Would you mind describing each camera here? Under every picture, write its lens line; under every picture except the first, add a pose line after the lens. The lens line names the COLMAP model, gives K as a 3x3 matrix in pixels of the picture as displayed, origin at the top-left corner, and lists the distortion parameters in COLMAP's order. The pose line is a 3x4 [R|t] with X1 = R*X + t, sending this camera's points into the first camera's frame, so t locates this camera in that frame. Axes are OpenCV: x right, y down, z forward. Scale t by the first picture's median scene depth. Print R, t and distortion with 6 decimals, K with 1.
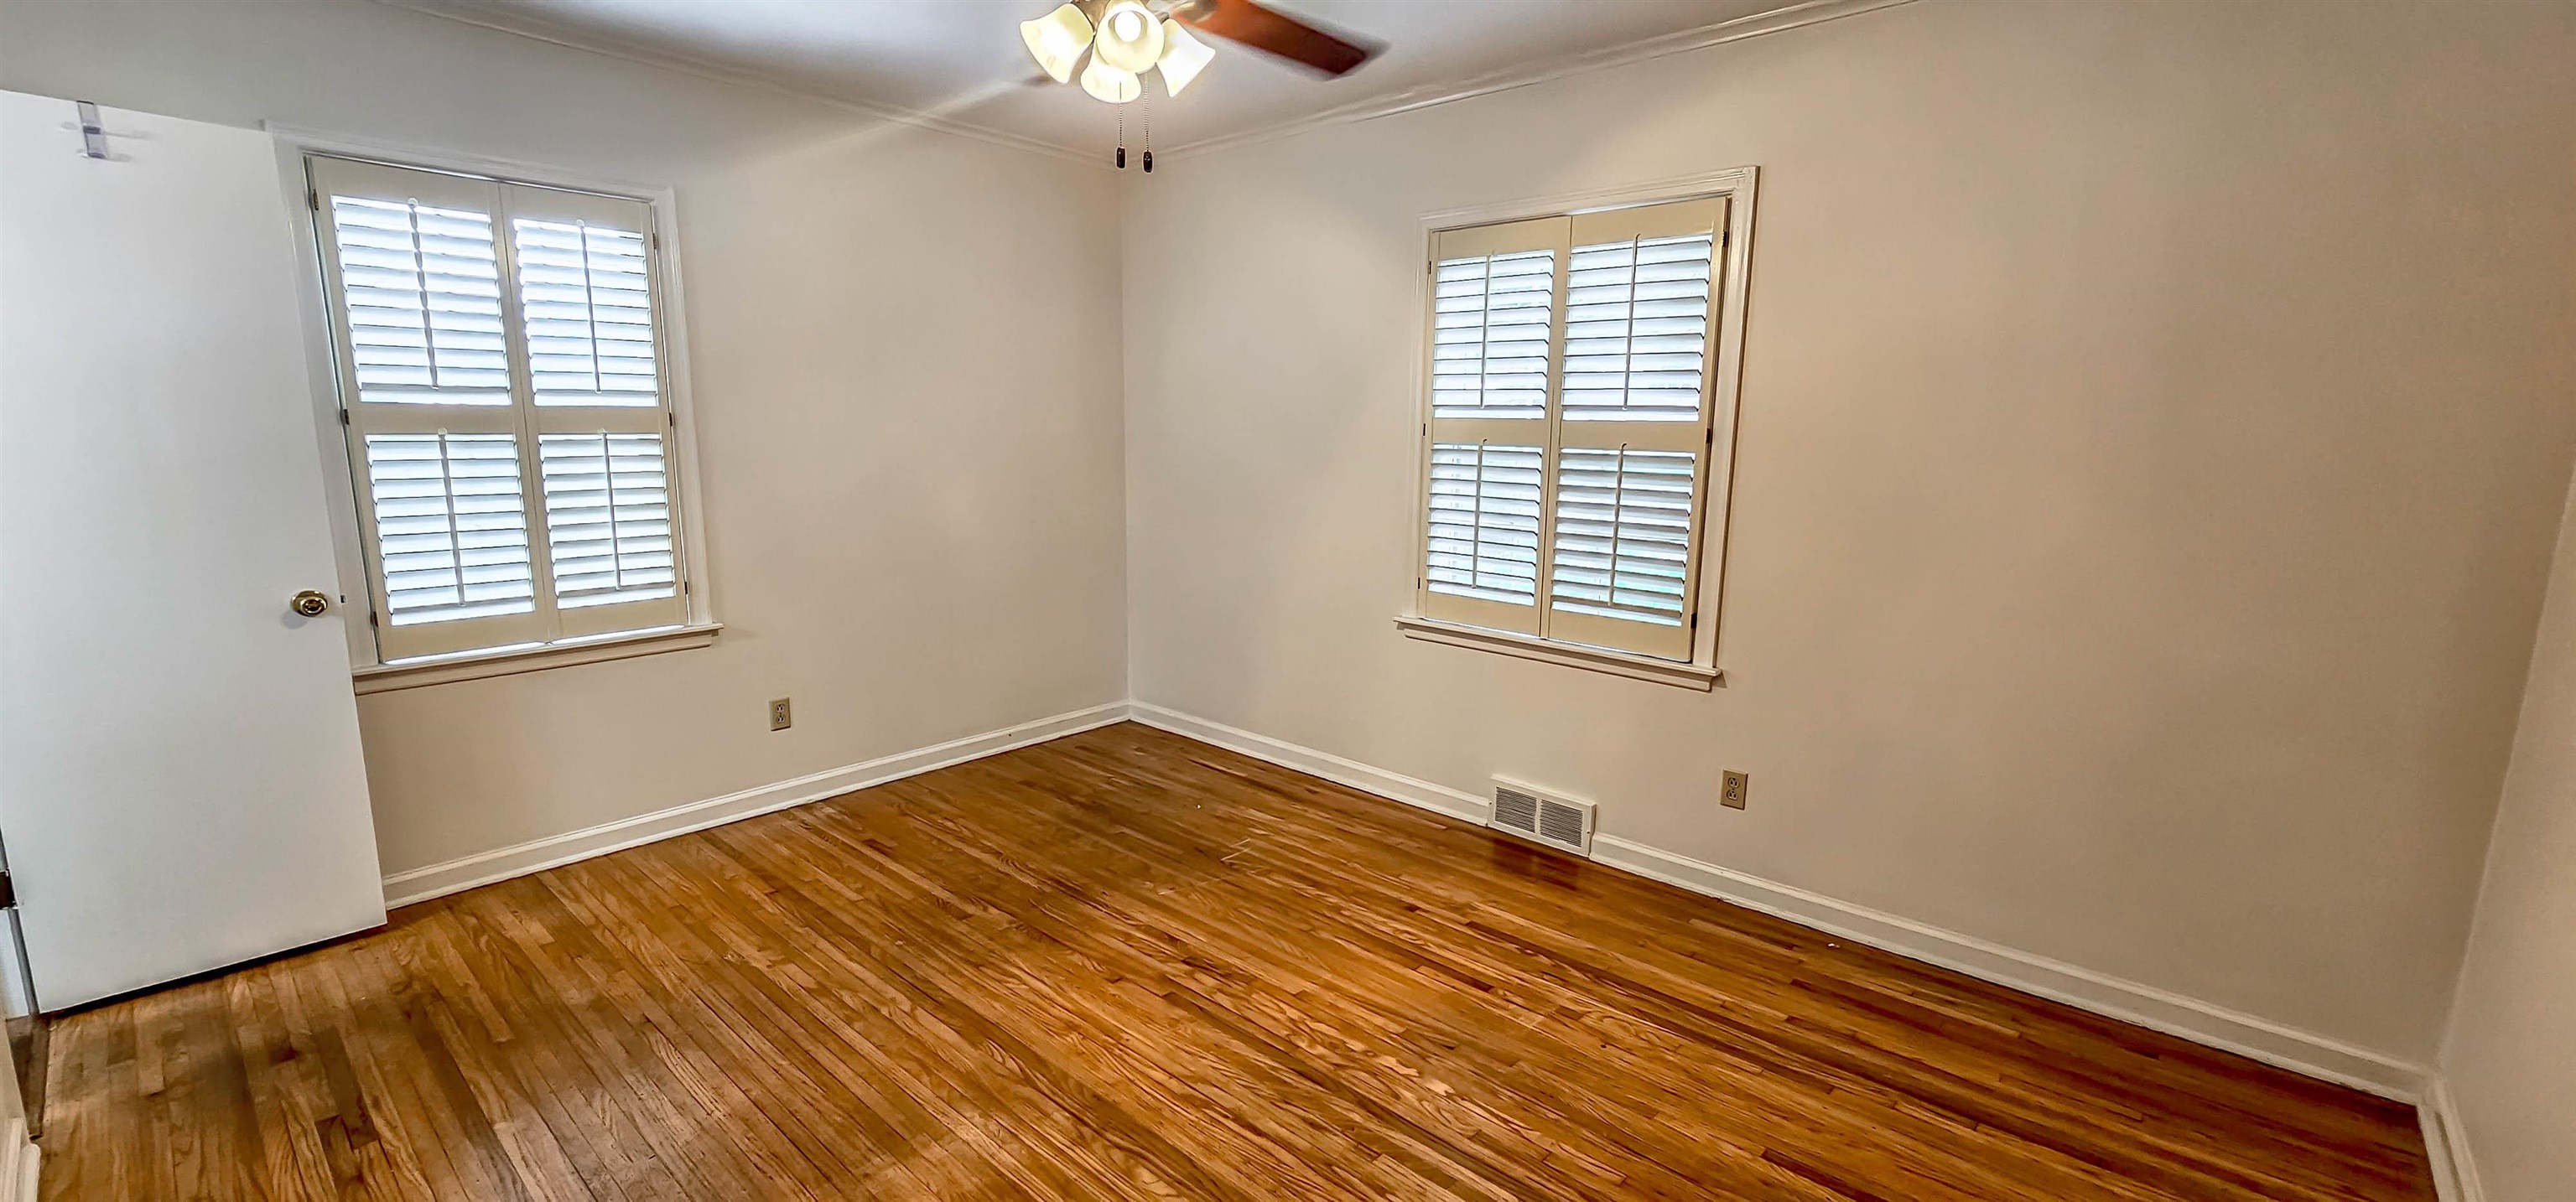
lens RADIAL K [[1049.8, 0, 1294.1], [0, 1049.8, 608.6], [0, 0, 1]] dist [-0.004003, -0.000344]
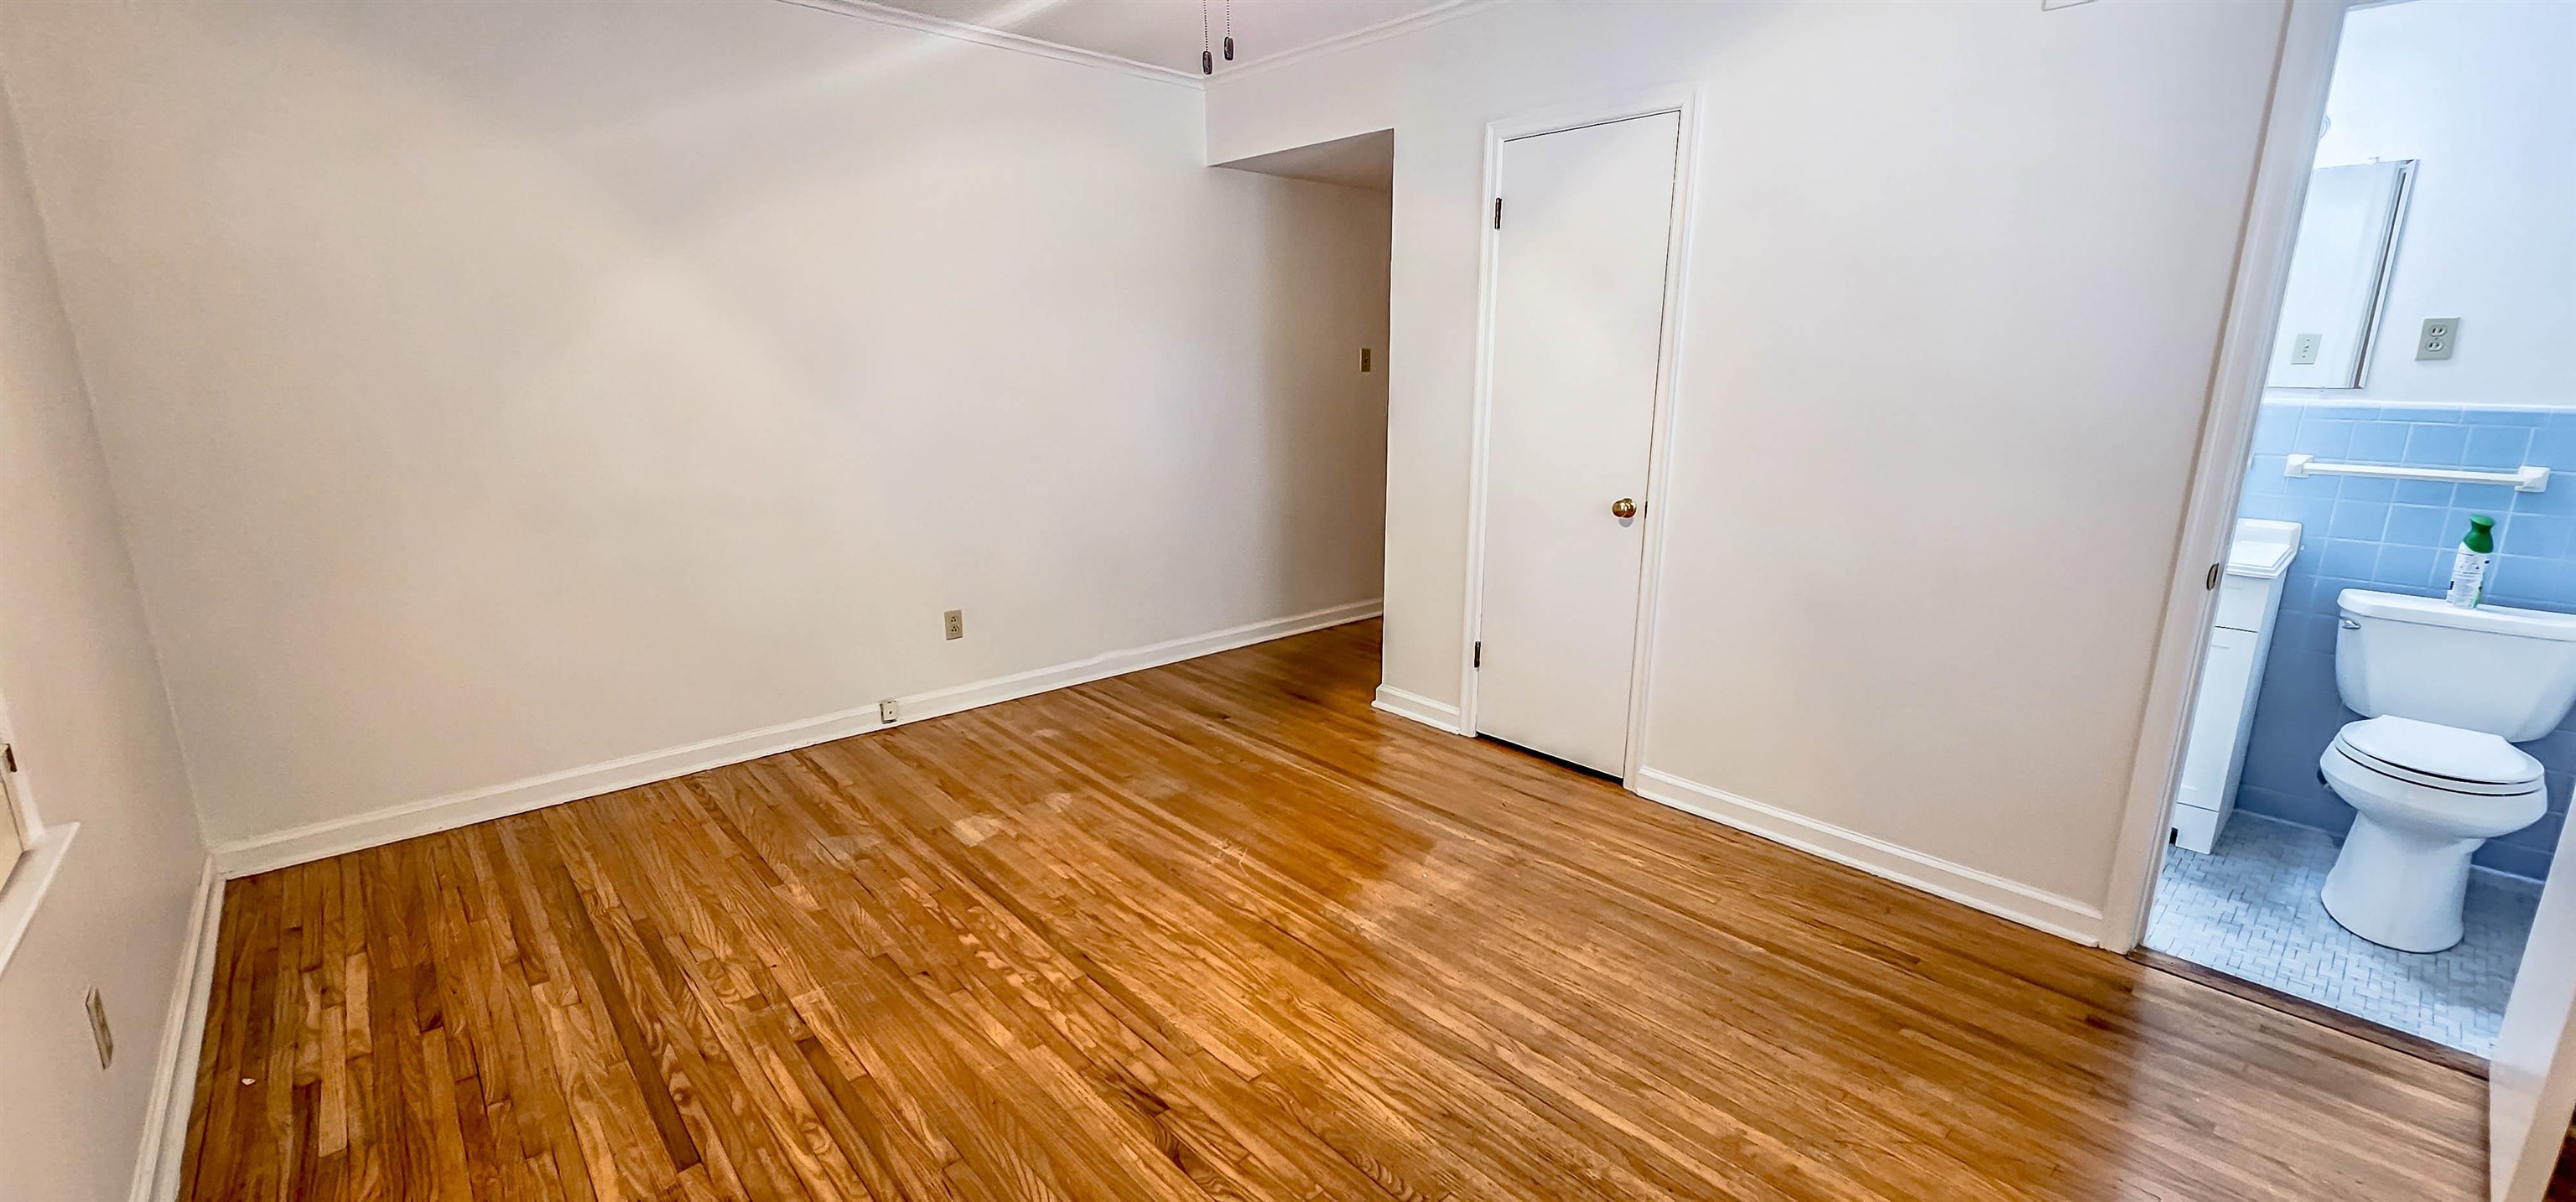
lens RADIAL K [[1049.8, 0, 1294.1], [0, 1049.8, 608.6], [0, 0, 1]] dist [-0.004003, -0.000344]
pose [[-0.993798, -0.045281, 0.101565, -0.280736], [-0.000728, 0.915969, 0.401248, -0.294200], [-0.111199, 0.398685, -0.910321, 1.694527]]
